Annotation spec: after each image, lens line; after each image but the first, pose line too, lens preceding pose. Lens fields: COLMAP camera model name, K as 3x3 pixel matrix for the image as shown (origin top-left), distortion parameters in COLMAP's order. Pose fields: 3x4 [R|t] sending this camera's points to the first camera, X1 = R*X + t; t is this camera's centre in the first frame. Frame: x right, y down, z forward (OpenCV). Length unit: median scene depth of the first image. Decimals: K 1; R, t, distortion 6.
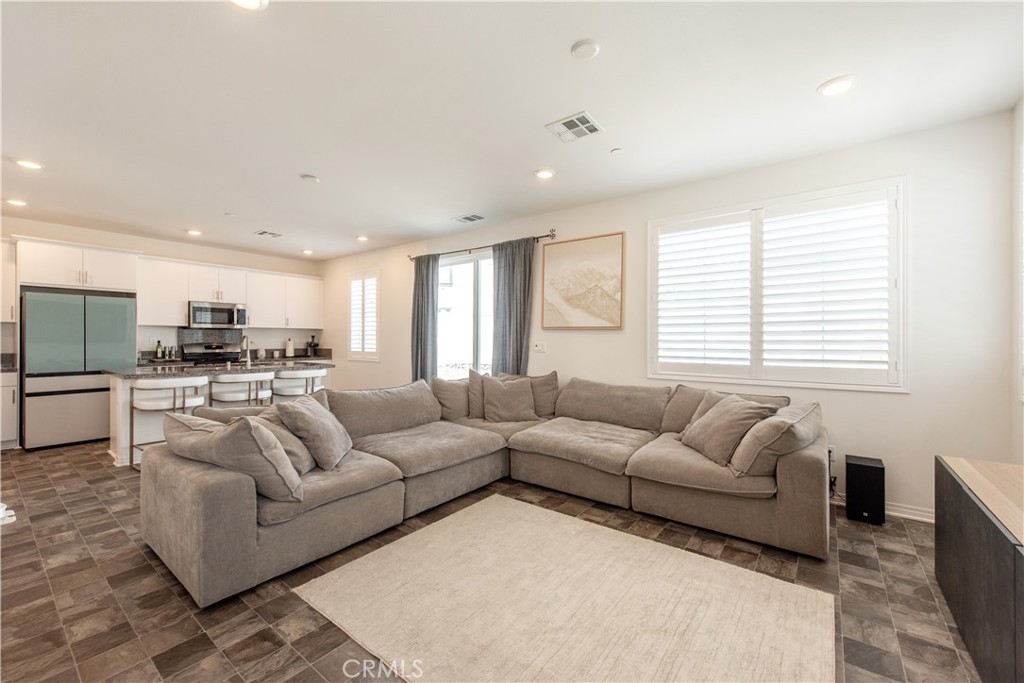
lens RADIAL K [[408.0, 0, 521.0], [0, 408.0, 343.7], [0, 0, 1]] dist [0.003452, 0.000094]
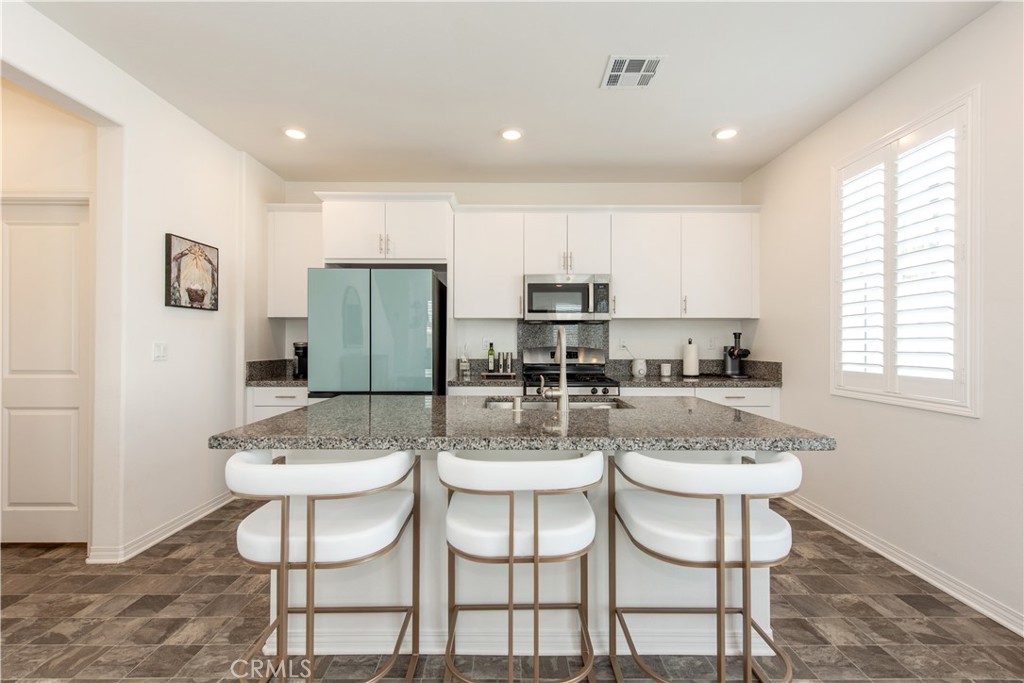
lens RADIAL K [[448.7, 0, 511.1], [0, 448.7, 338.4], [0, 0, 1]] dist [0.018104, 0.000244]
pose [[0.596945, -0.011124, -0.802205, -0.275250], [-0.008730, 0.999755, -0.020360, -0.000965], [0.802235, 0.019157, 0.596701, 0.533326]]
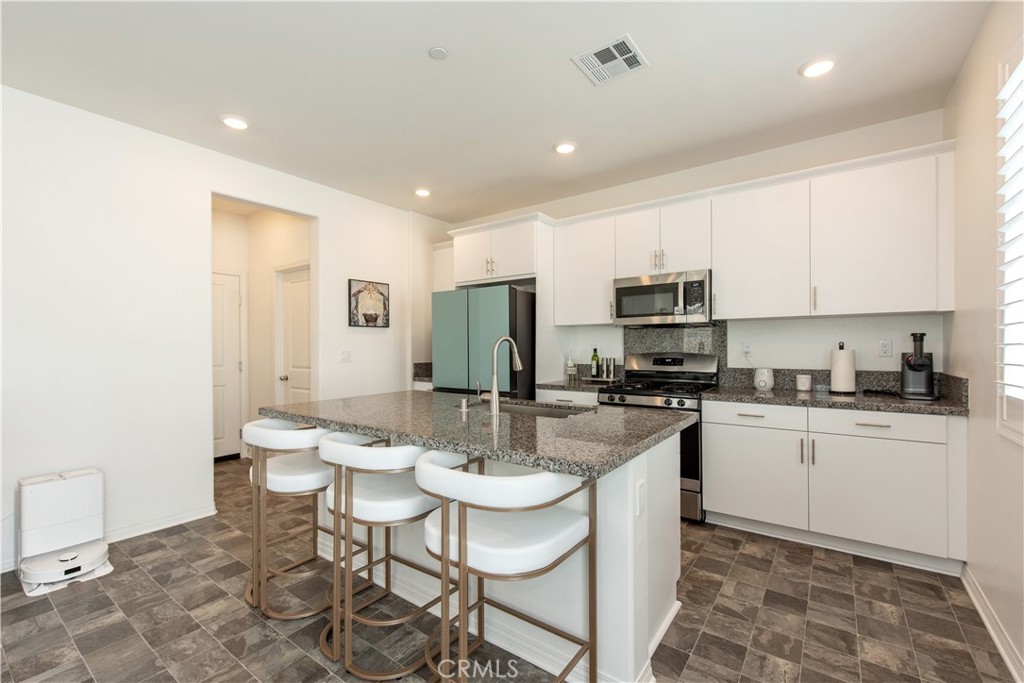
lens RADIAL K [[438.6, 0, 506.9], [0, 438.6, 345.4], [0, 0, 1]] dist [0.013948, -0.000994]
pose [[-0.000333, -0.005687, -0.999984, -0.176625], [-0.006642, 0.999962, -0.005684, -0.007117], [0.999978, 0.006640, -0.000371, 0.747906]]
